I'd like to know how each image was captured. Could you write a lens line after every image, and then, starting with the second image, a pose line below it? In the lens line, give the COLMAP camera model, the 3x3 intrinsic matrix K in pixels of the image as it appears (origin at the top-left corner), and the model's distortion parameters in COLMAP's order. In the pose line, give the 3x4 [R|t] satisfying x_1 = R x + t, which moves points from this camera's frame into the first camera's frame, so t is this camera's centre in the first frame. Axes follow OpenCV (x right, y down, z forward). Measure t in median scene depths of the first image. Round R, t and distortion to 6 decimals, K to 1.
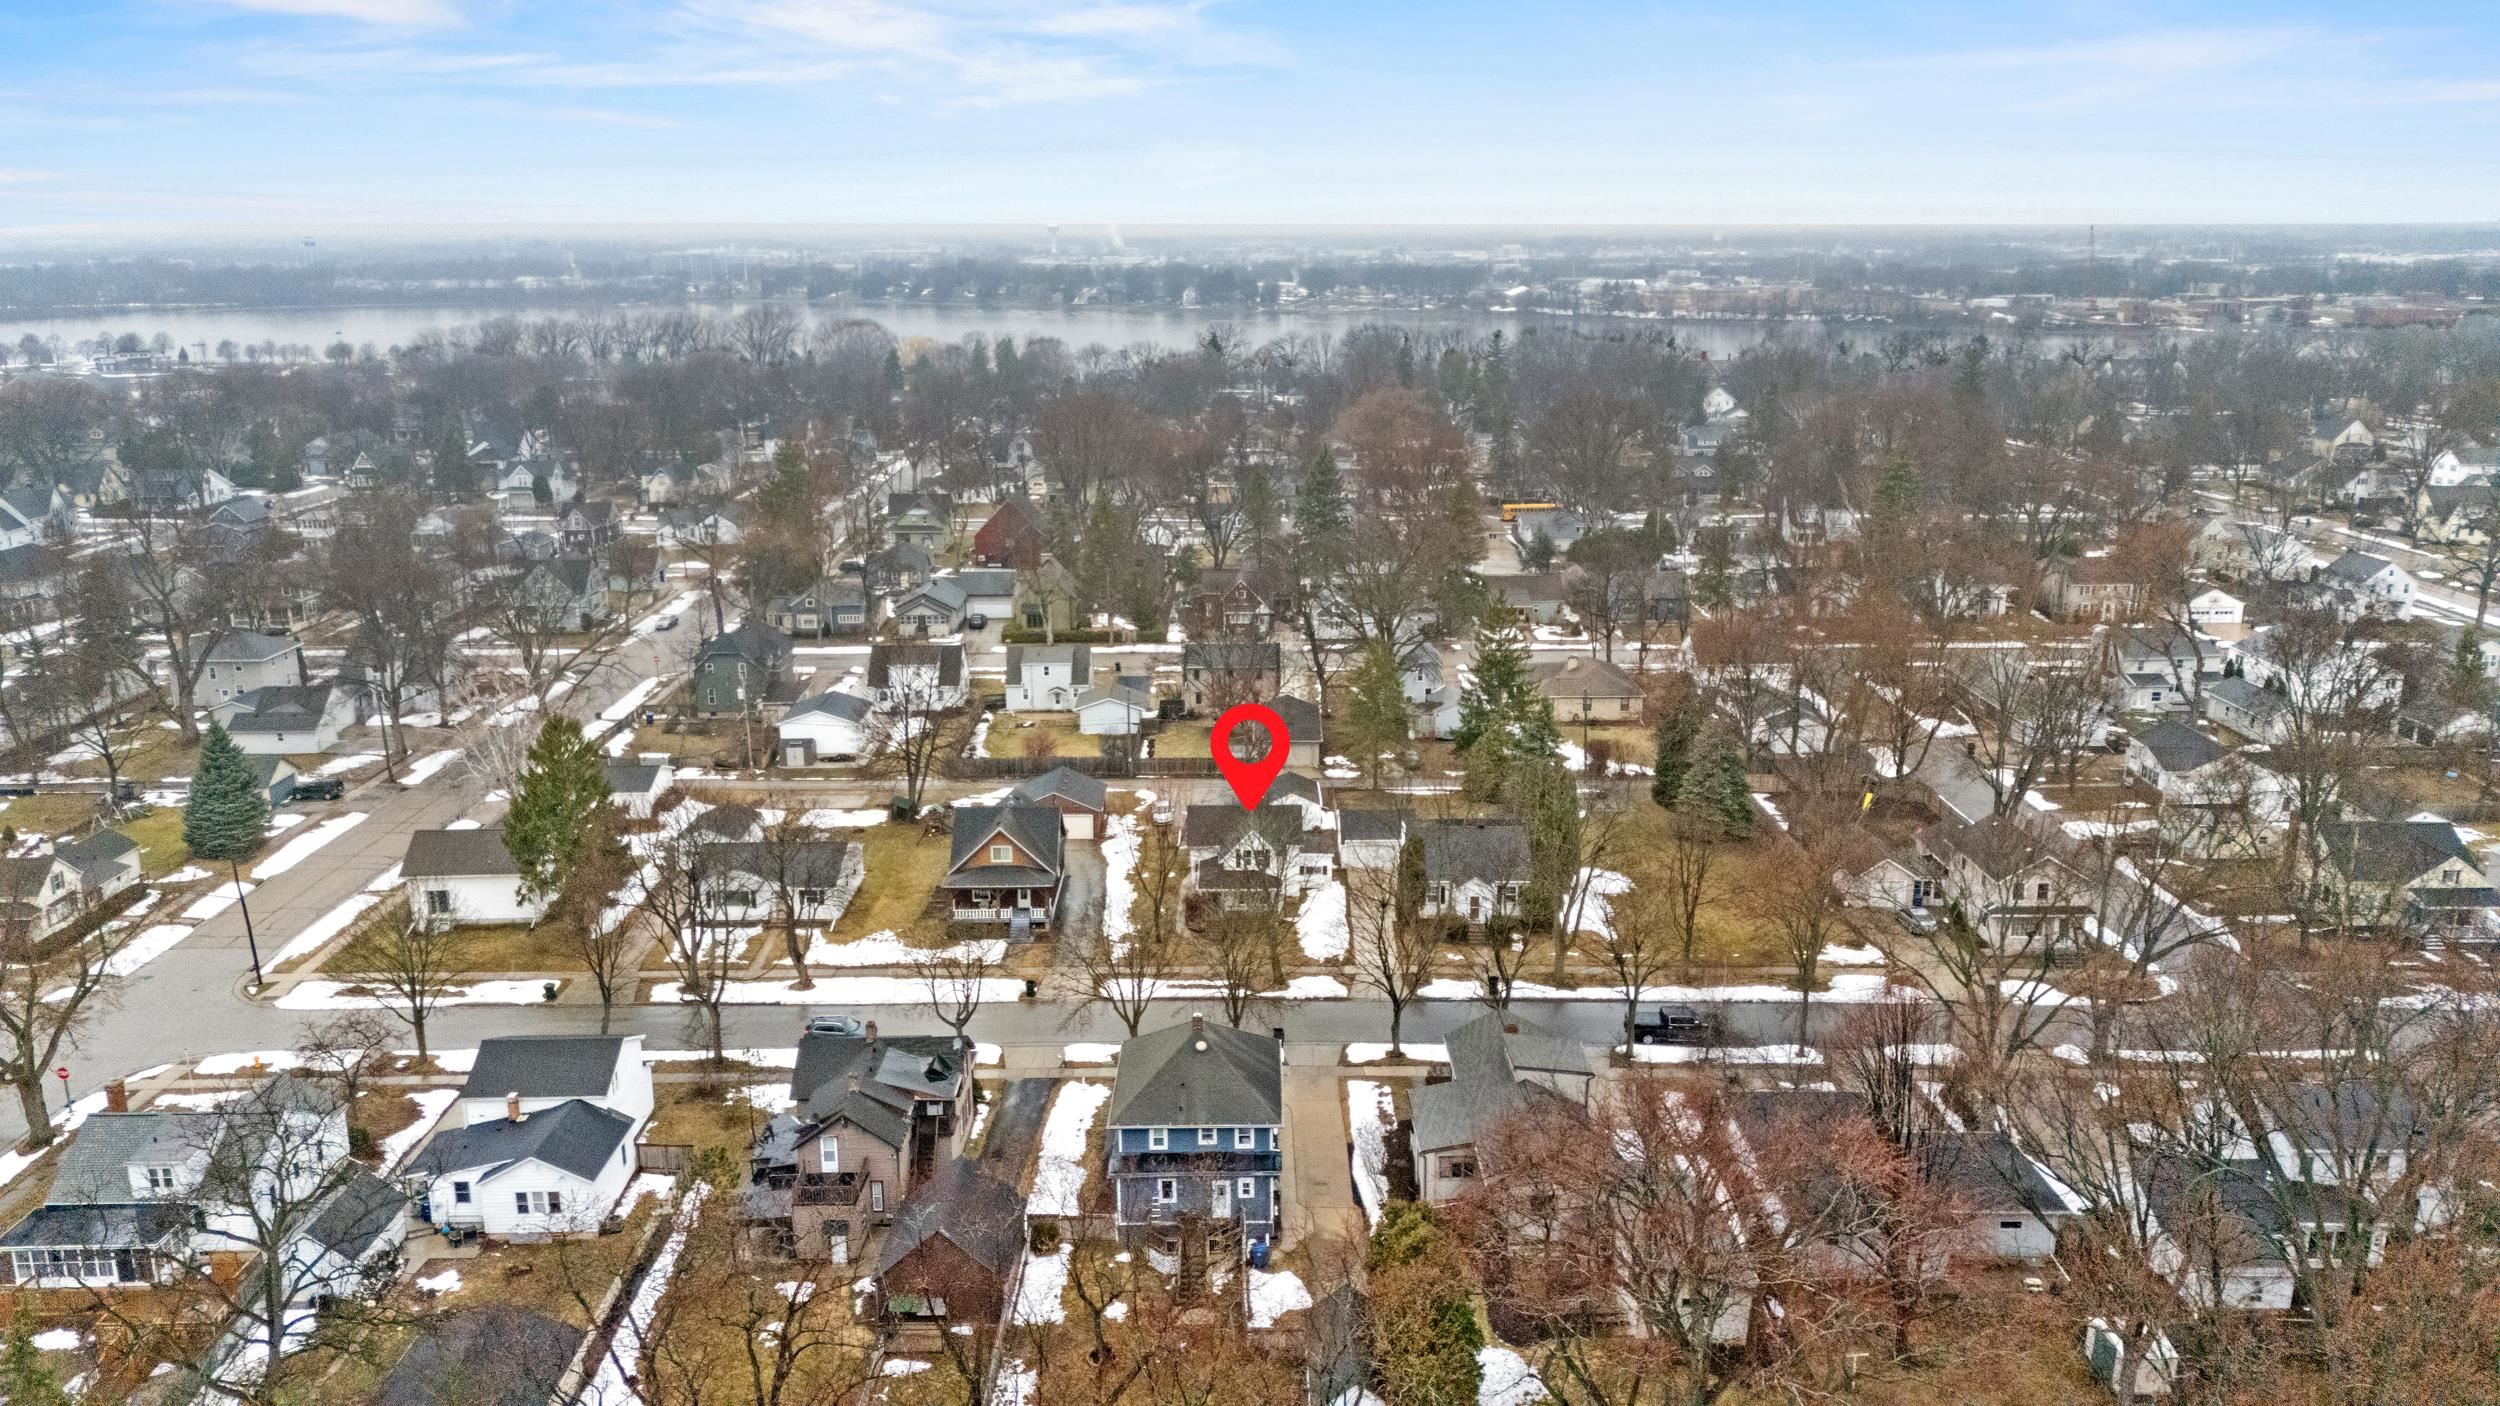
lens RADIAL K [[1830.0, 0, 1248.1], [0, 1830.0, 696.5], [0, 0, 1]] dist [0.056797, -0.053269]
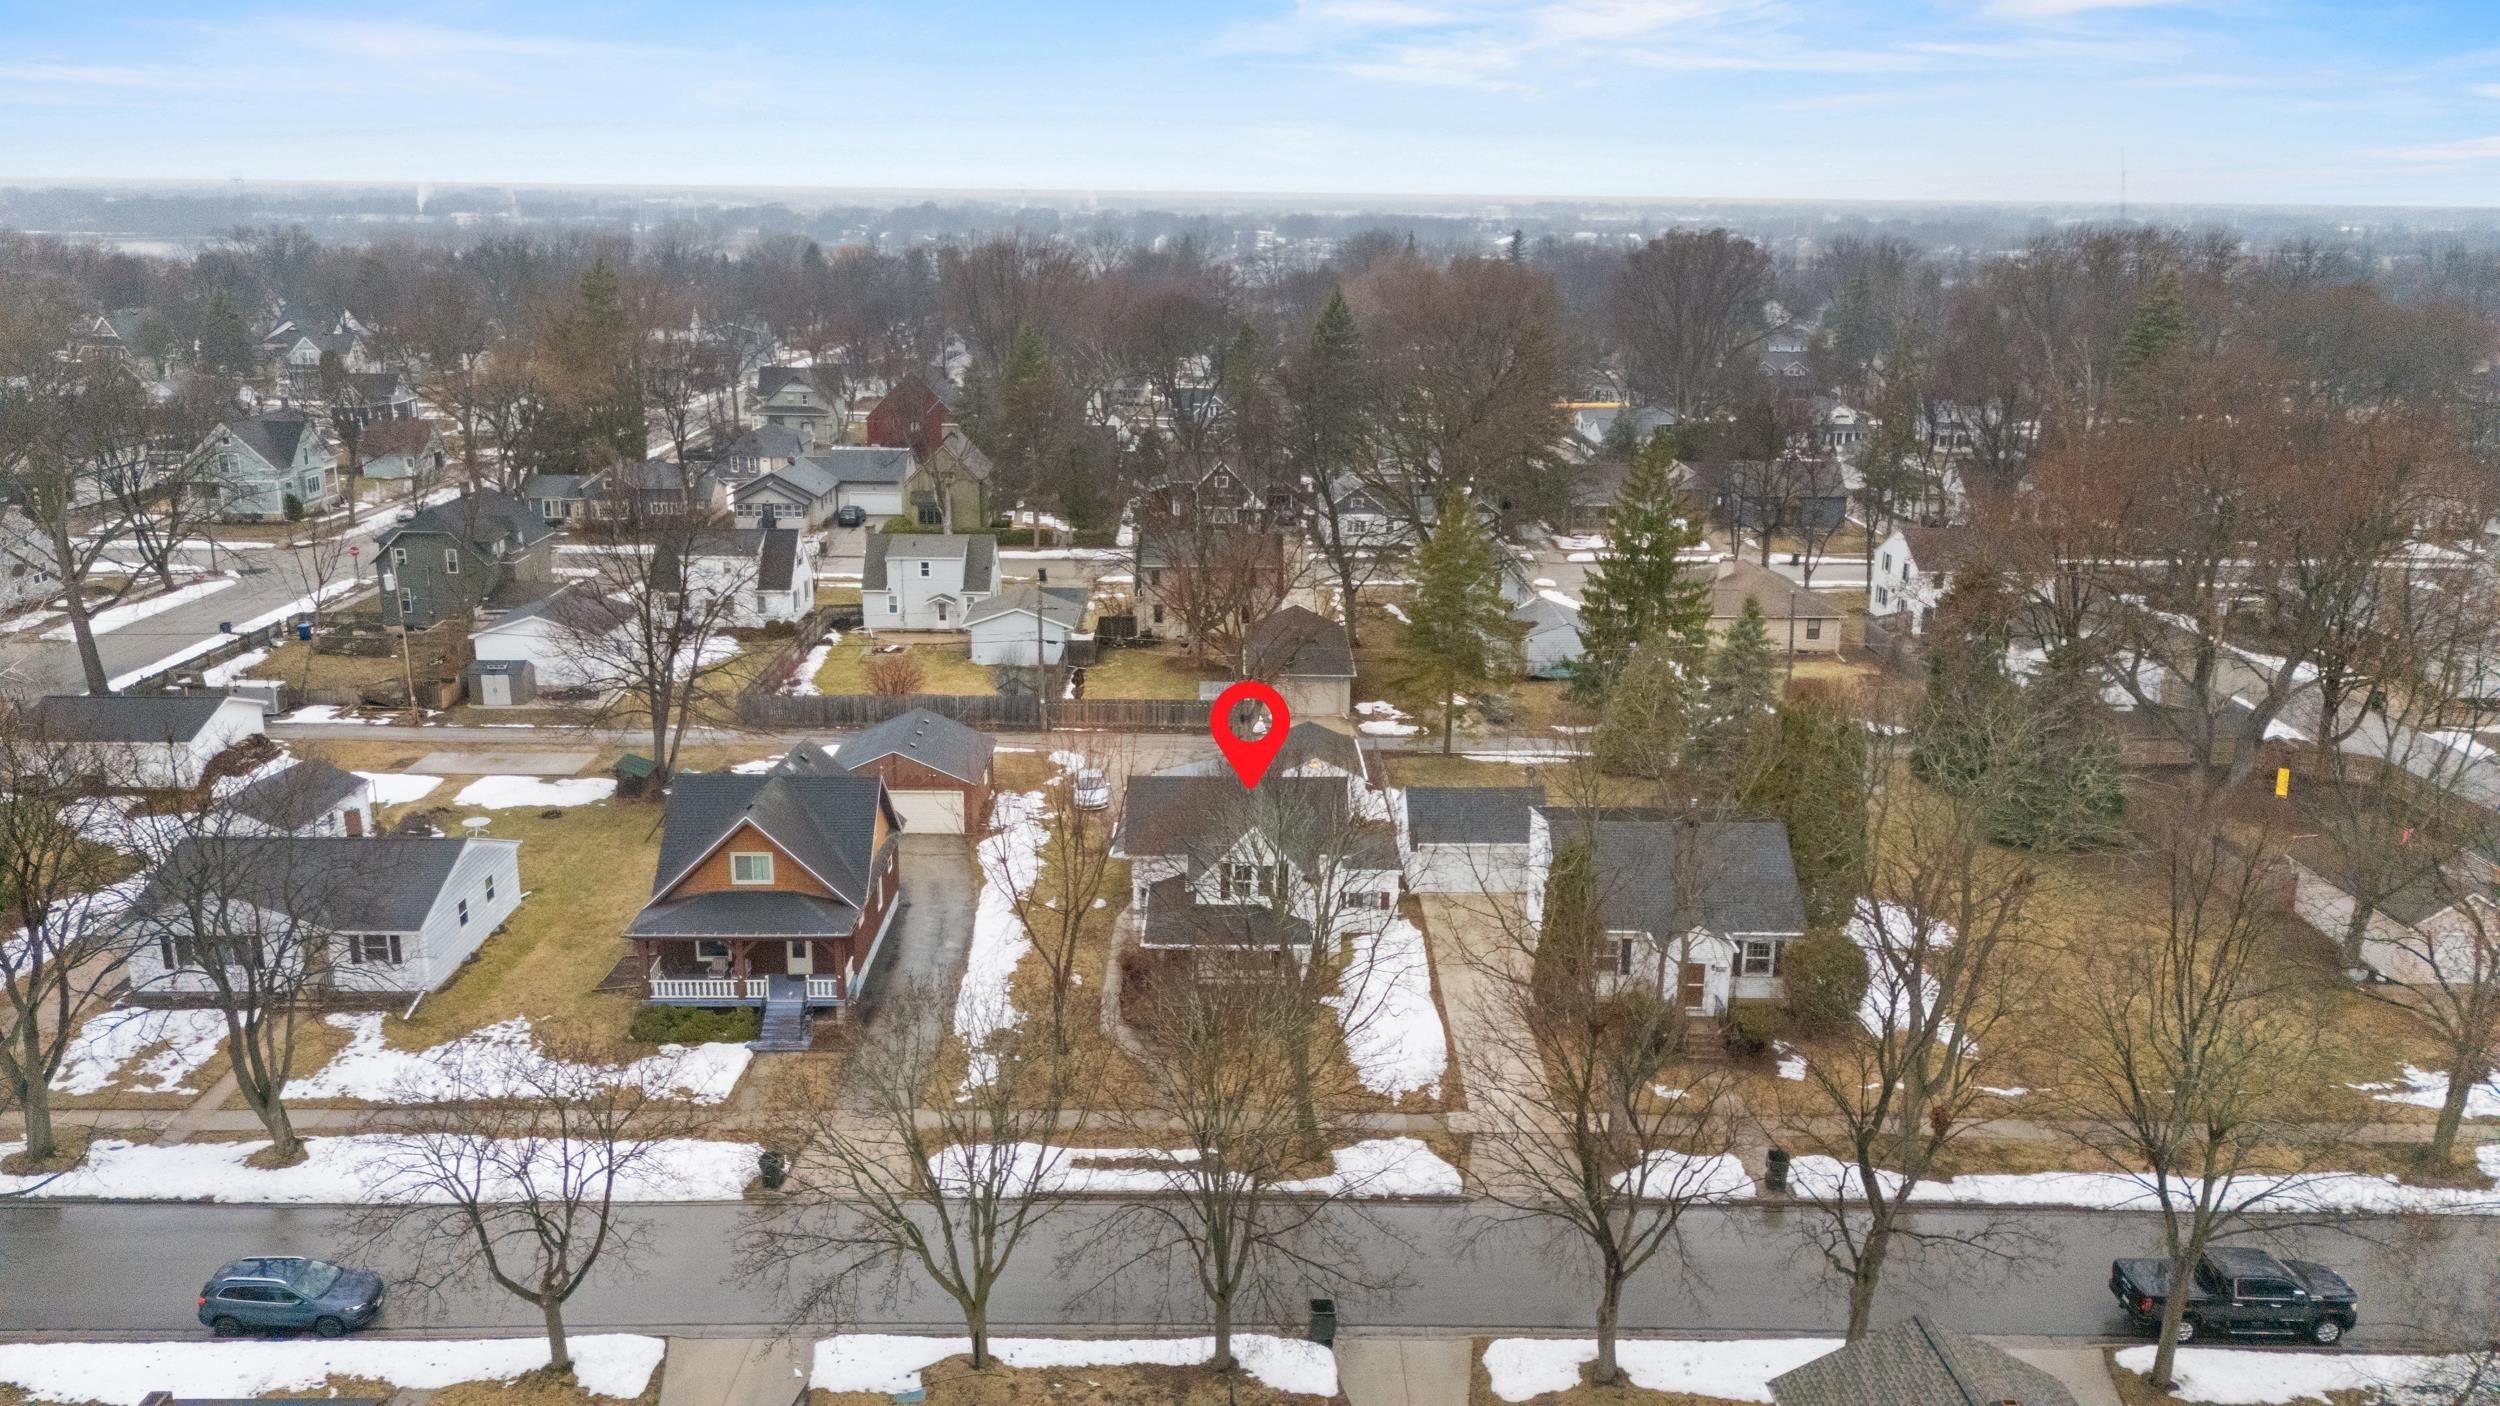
lens RADIAL K [[1830.0, 0, 1251.5], [0, 1830.0, 701.0], [0, 0, 1]] dist [0.056797, -0.053269]
pose [[0.999731, 0.012967, 0.019229, -0.007311], [-0.013266, 0.999792, 0.015475, 0.026551], [-0.019025, -0.015726, 0.999695, 0.428374]]
